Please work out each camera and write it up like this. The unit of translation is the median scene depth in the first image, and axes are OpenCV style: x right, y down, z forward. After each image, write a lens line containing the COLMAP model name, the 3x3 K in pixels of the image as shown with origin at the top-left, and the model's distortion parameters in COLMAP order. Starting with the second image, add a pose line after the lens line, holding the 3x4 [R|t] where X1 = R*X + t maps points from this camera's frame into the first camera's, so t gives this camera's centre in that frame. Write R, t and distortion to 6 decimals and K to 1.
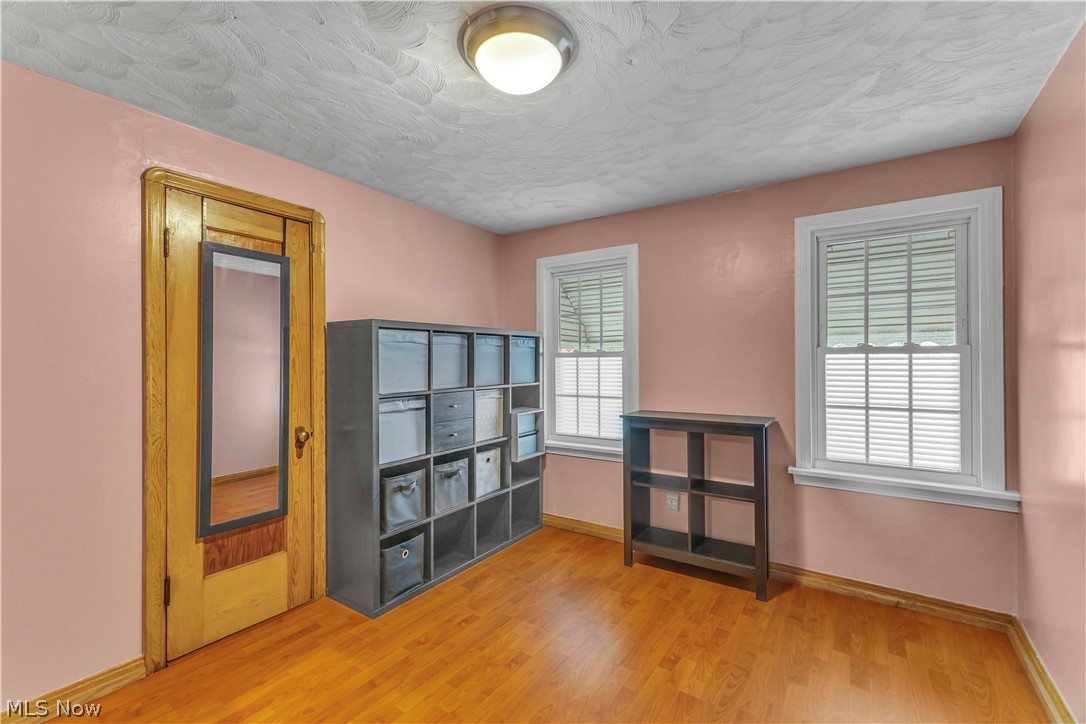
lens RADIAL K [[471.9, 0, 540.9], [0, 471.9, 366.5], [0, 0, 1]] dist [0.019237, -0.000244]
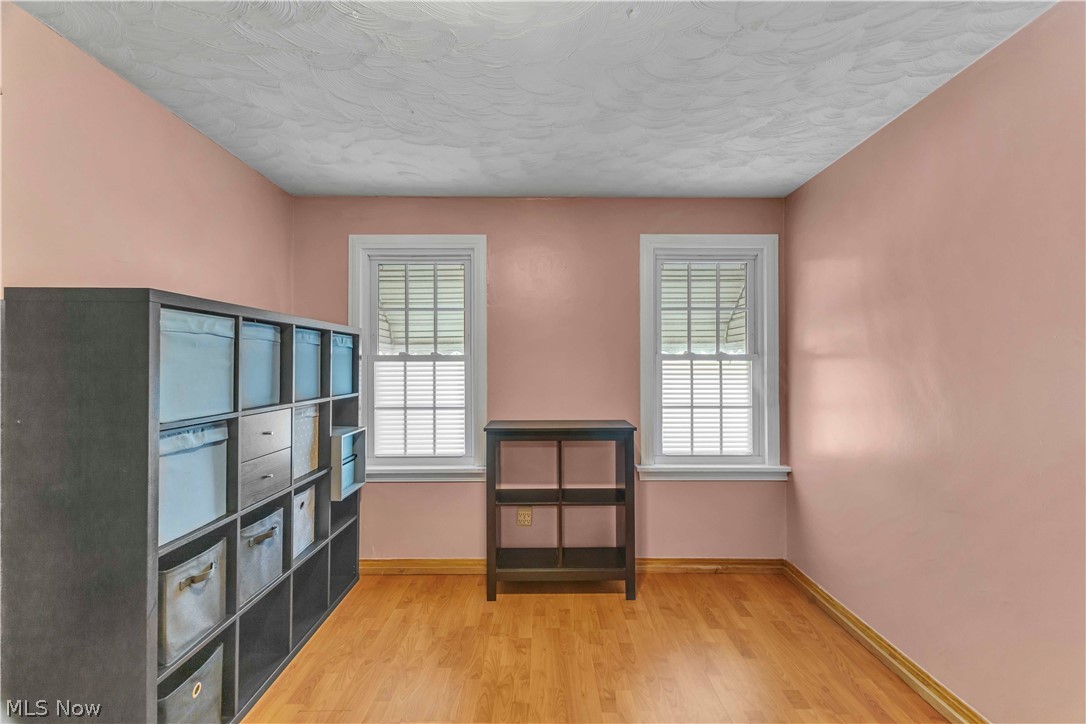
lens RADIAL K [[471.9, 0, 540.9], [0, 471.9, 366.5], [0, 0, 1]] dist [0.019237, -0.000244]
pose [[0.824349, 0.002312, 0.566077, -0.258888], [0.003500, 0.999952, -0.009181, -0.002315], [-0.566071, 0.009550, 0.824301, 0.244545]]
